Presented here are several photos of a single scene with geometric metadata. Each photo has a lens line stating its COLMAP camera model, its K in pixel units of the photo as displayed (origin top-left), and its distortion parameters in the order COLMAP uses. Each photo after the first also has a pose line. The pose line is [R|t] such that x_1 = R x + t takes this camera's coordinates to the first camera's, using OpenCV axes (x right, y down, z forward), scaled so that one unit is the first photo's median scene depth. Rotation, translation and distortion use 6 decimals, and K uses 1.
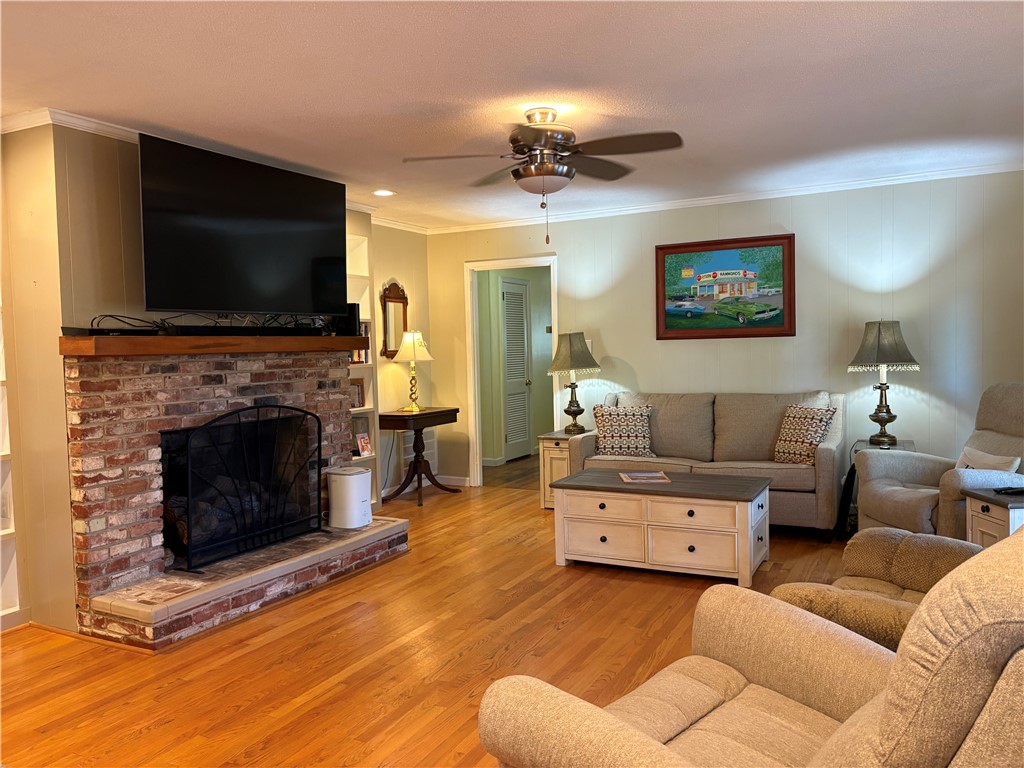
lens RADIAL K [[773.5, 0, 517.2], [0, 773.5, 386.2], [0, 0, 1]] dist [0.056802, -0.081103]
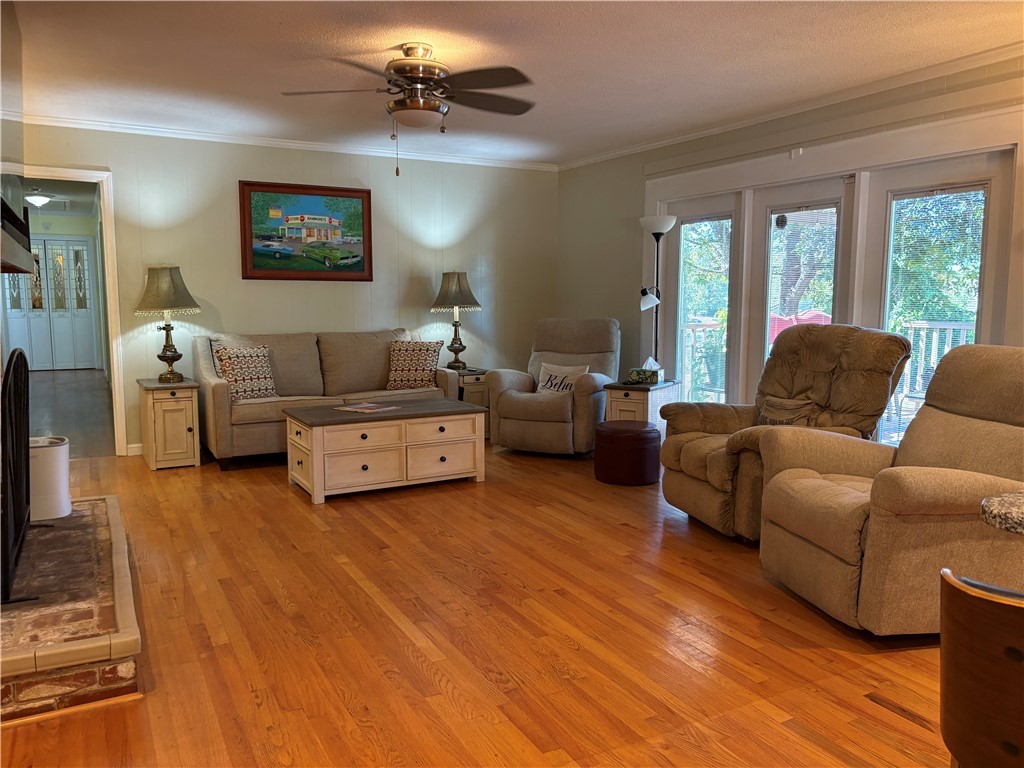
lens RADIAL K [[773.5, 0, 517.2], [0, 773.5, 386.2], [0, 0, 1]] dist [0.056802, -0.081103]
pose [[0.545938, -0.071881, 0.834736, -0.489638], [0.025946, 0.997285, 0.068909, 0.016234], [-0.837424, -0.015962, 0.546321, 0.198761]]
